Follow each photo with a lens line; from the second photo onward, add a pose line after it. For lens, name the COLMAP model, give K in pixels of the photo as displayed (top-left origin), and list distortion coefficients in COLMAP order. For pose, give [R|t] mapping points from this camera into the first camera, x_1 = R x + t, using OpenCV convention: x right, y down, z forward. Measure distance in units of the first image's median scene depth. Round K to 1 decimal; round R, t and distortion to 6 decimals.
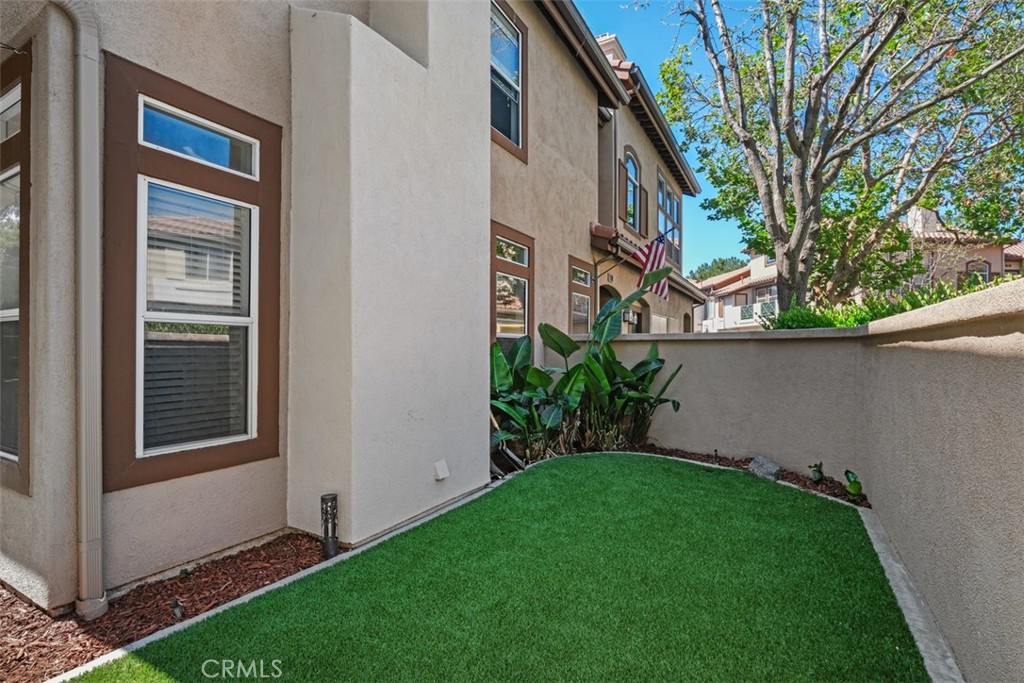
lens RADIAL K [[479.6, 0, 512.0], [0, 479.6, 341.5], [0, 0, 1]] dist [-0.000554, -0.000451]
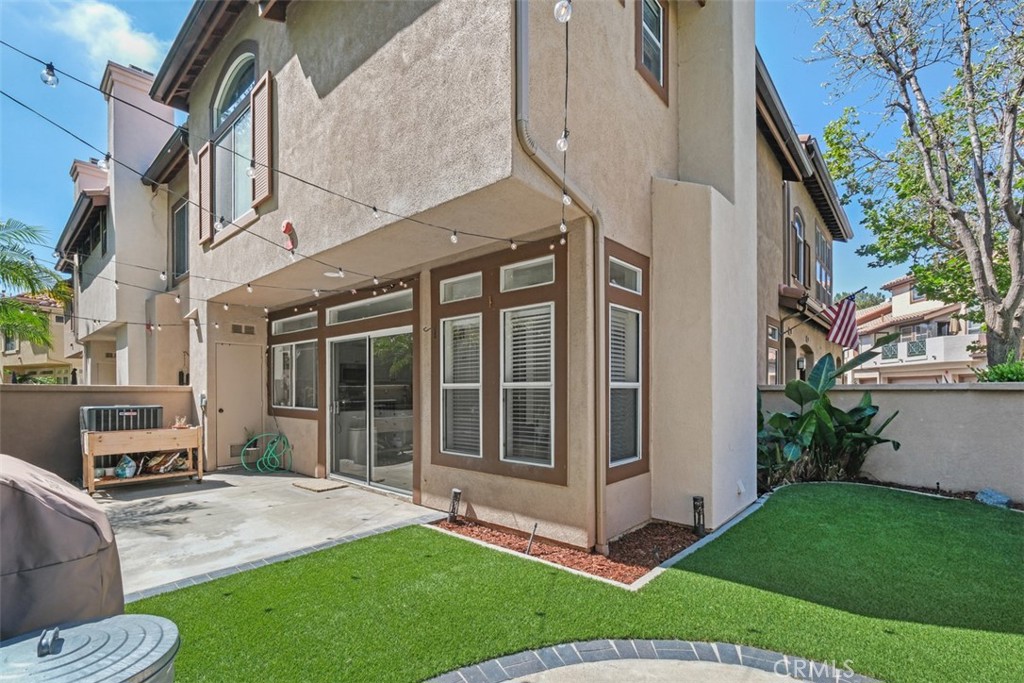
lens RADIAL K [[462.1, 0, 509.8], [0, 462.1, 385.9], [0, 0, 1]] dist [-0.003334, 0.000358]
pose [[0.979301, -0.006109, -0.202319, -0.330120], [0.007852, 0.999939, 0.007814, -0.027742], [0.202259, -0.009241, 0.979289, -0.287670]]
